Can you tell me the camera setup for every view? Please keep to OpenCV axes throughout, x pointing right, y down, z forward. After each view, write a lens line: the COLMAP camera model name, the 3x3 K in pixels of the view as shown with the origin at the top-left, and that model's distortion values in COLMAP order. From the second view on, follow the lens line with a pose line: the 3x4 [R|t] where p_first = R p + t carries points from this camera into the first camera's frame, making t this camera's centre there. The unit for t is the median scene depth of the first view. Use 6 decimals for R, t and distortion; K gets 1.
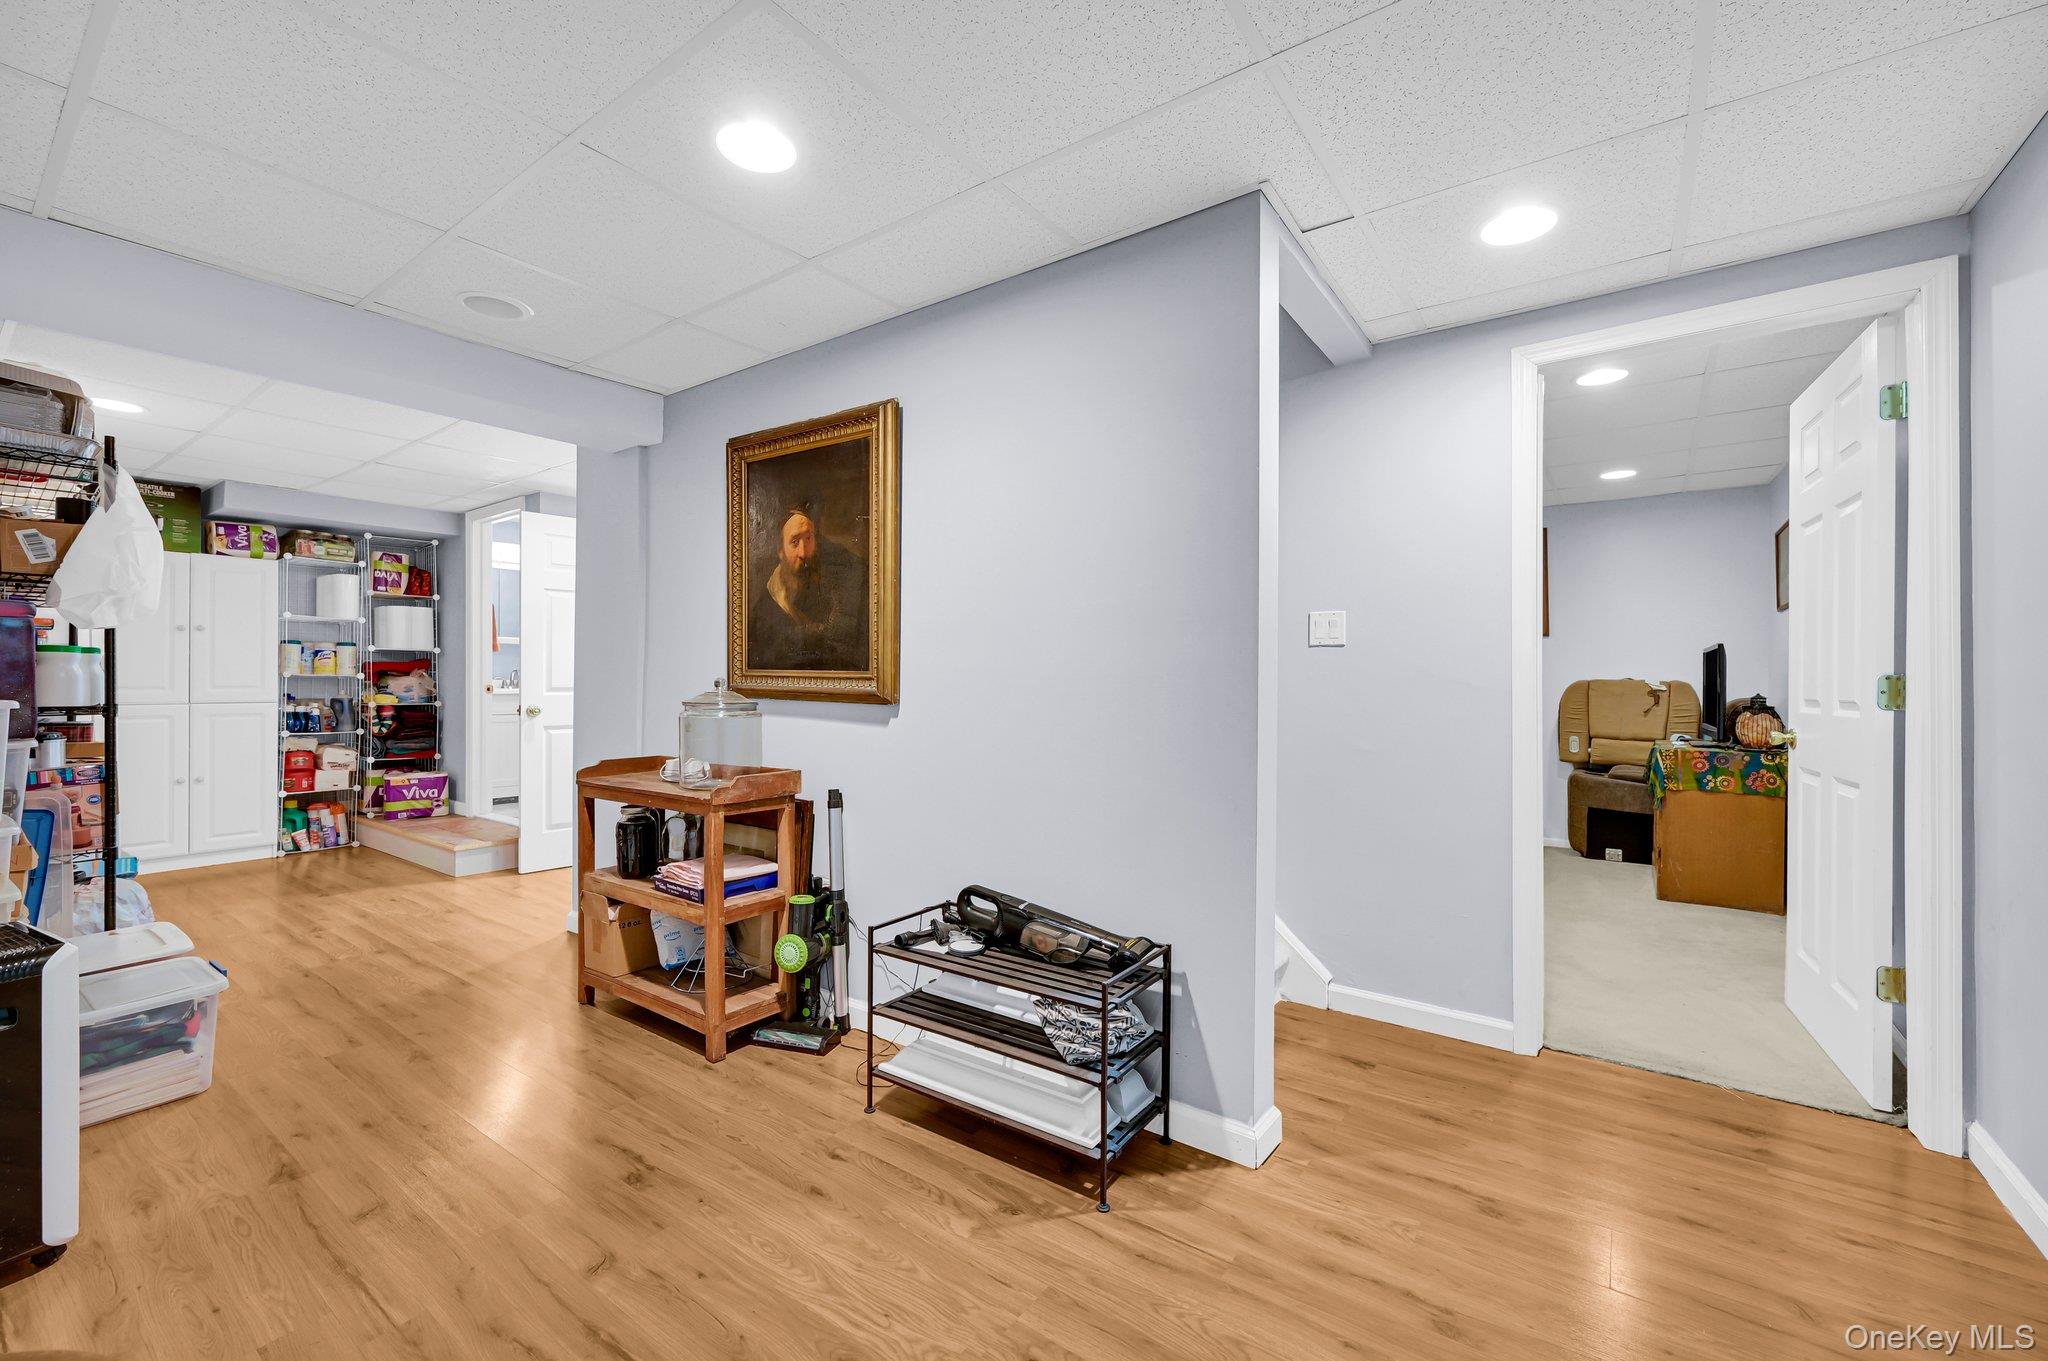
lens RADIAL K [[825.4, 0, 1020.8], [0, 825.4, 681.0], [0, 0, 1]] dist [-0.000632, 0.000022]
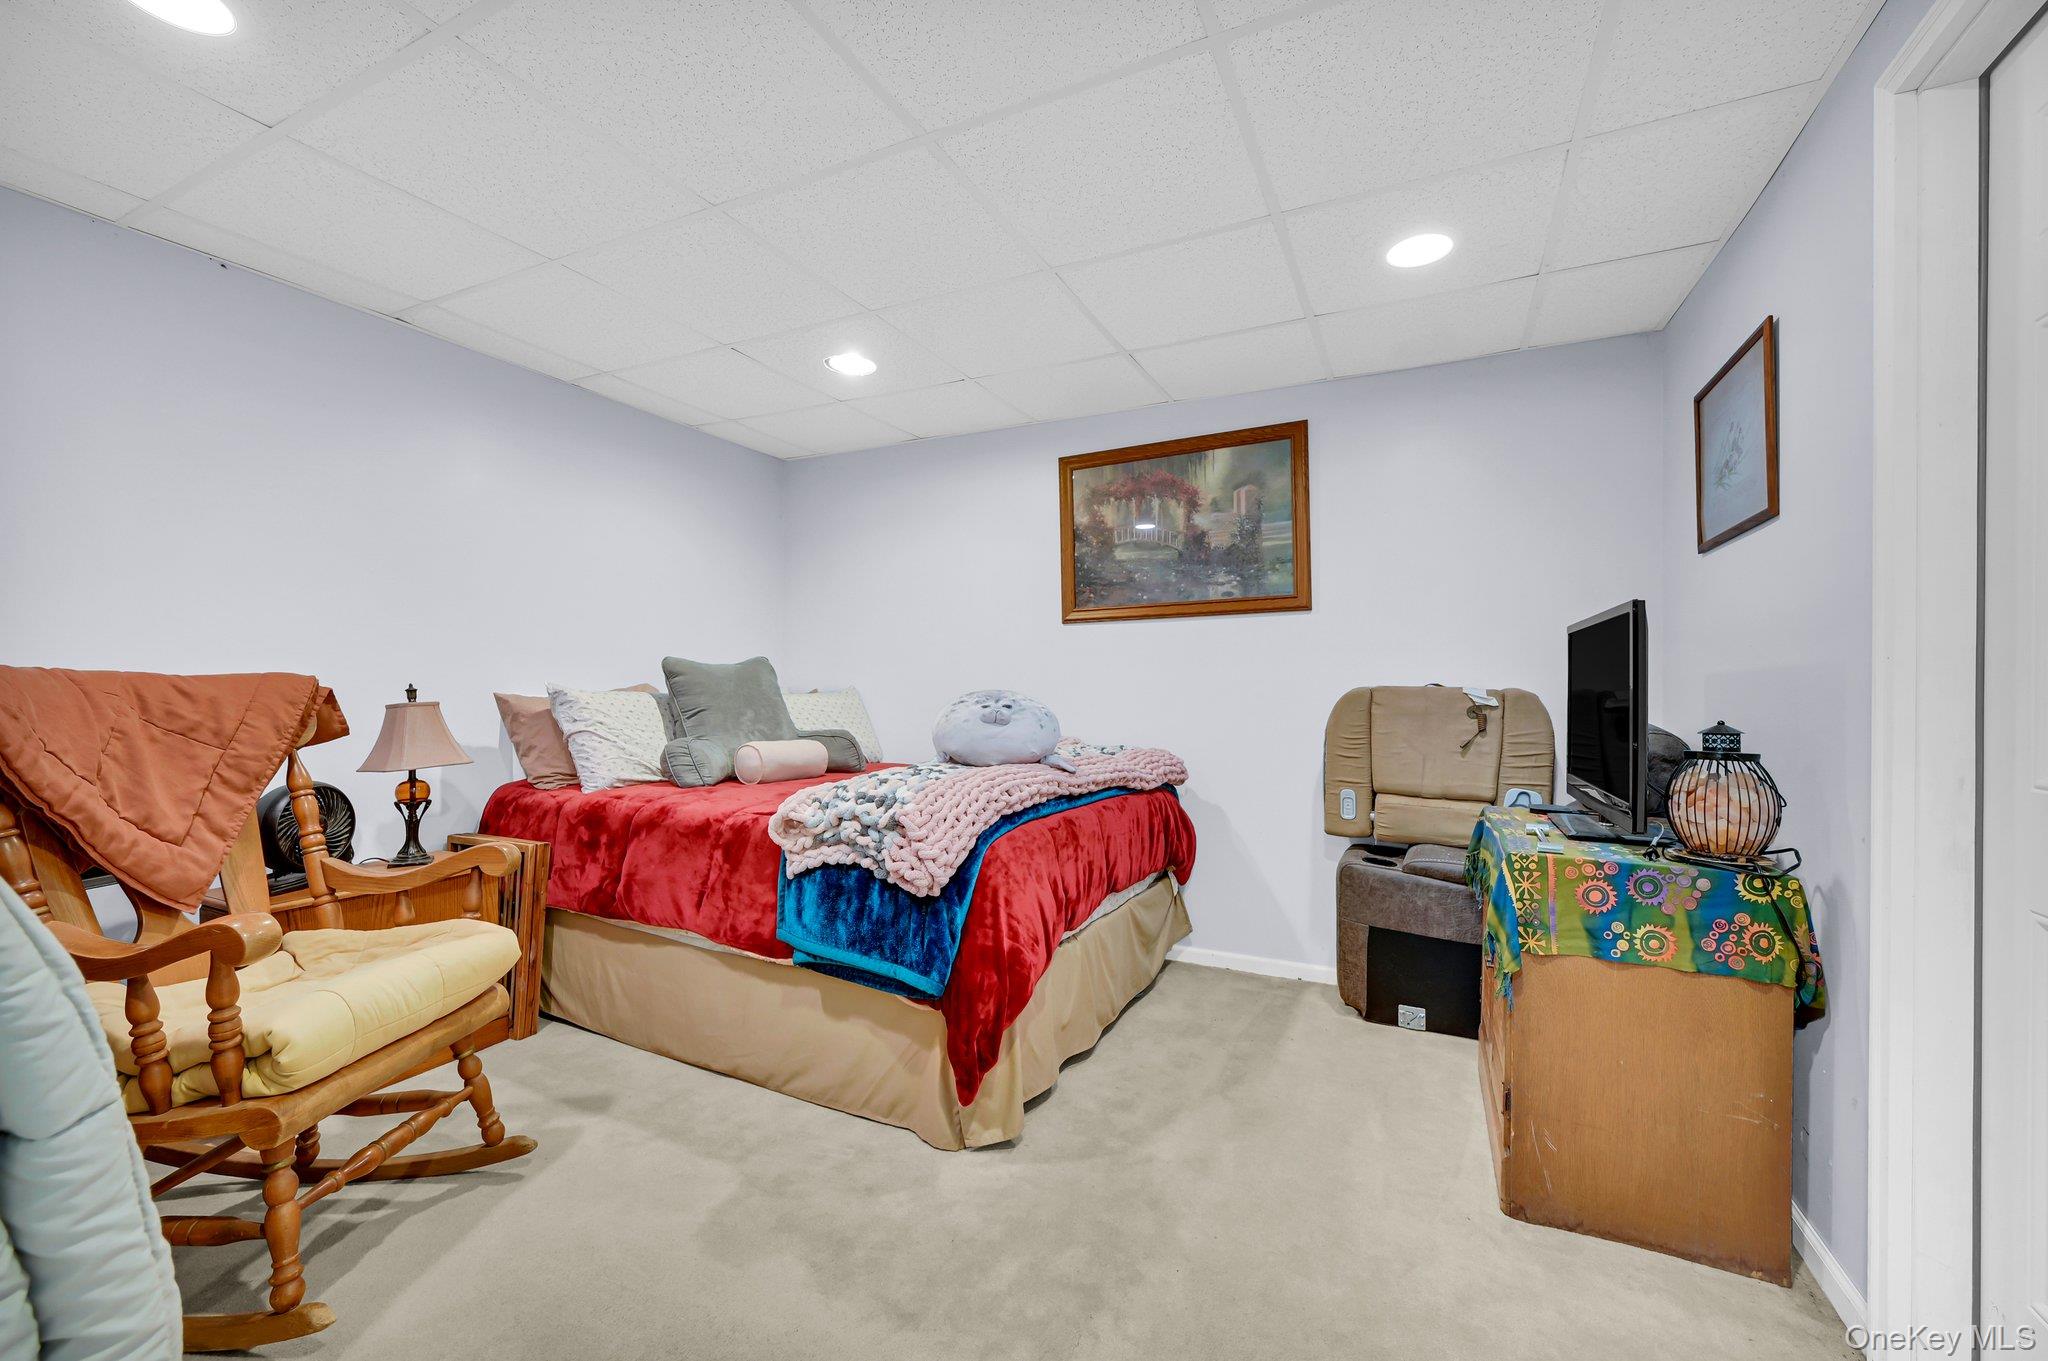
lens RADIAL K [[854.6, 0, 1024.0], [0, 854.6, 680.5], [0, 0, 1]] dist [-0.002213, 0.000013]
pose [[0.981493, 0.000587, 0.191499, 0.382884], [0.000644, 0.999980, -0.006368, -0.002328], [-0.191498, 0.006373, 0.981472, 0.527541]]
